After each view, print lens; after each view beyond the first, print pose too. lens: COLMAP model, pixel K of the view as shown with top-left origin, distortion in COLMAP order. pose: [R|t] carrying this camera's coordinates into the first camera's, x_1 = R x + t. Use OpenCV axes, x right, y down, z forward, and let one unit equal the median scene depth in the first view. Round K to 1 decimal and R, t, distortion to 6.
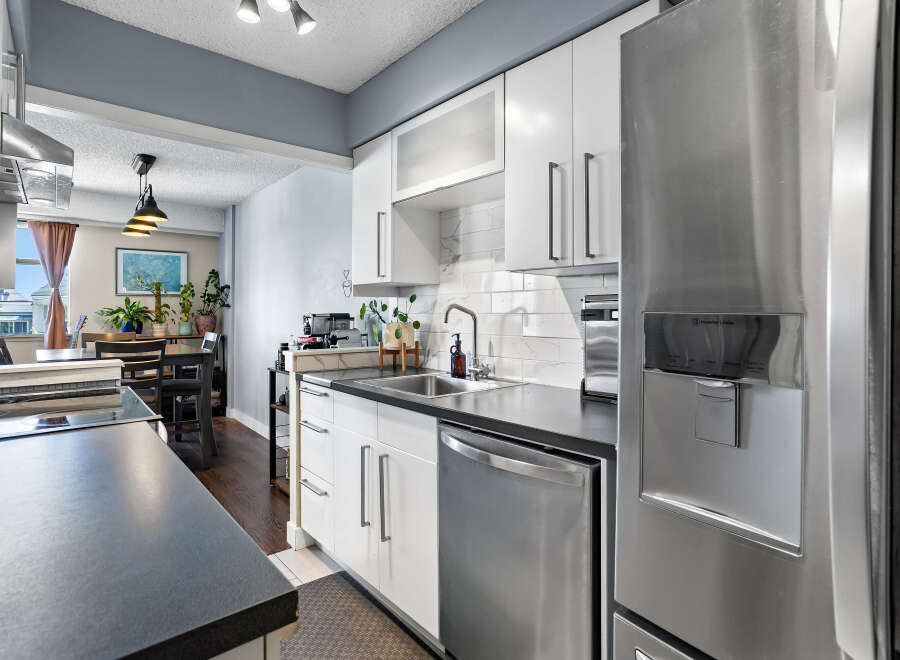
lens RADIAL K [[482.9, 0, 448.7], [0, 482.9, 323.4], [0, 0, 1]] dist [-0.029380, 0.010512]
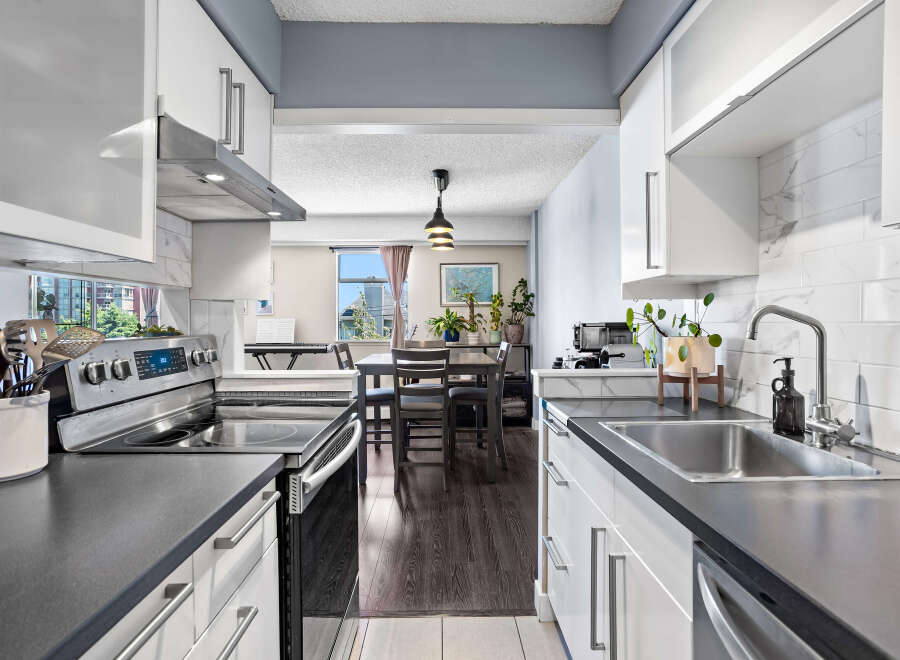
lens RADIAL K [[482.9, 0, 446.7], [0, 482.9, 326.6], [0, 0, 1]] dist [-0.029380, 0.010512]
pose [[0.773463, 0.003131, -0.633834, 0.057540], [-0.010287, 0.999918, -0.007615, -0.006624], [0.633758, 0.012410, 0.773431, 0.273541]]
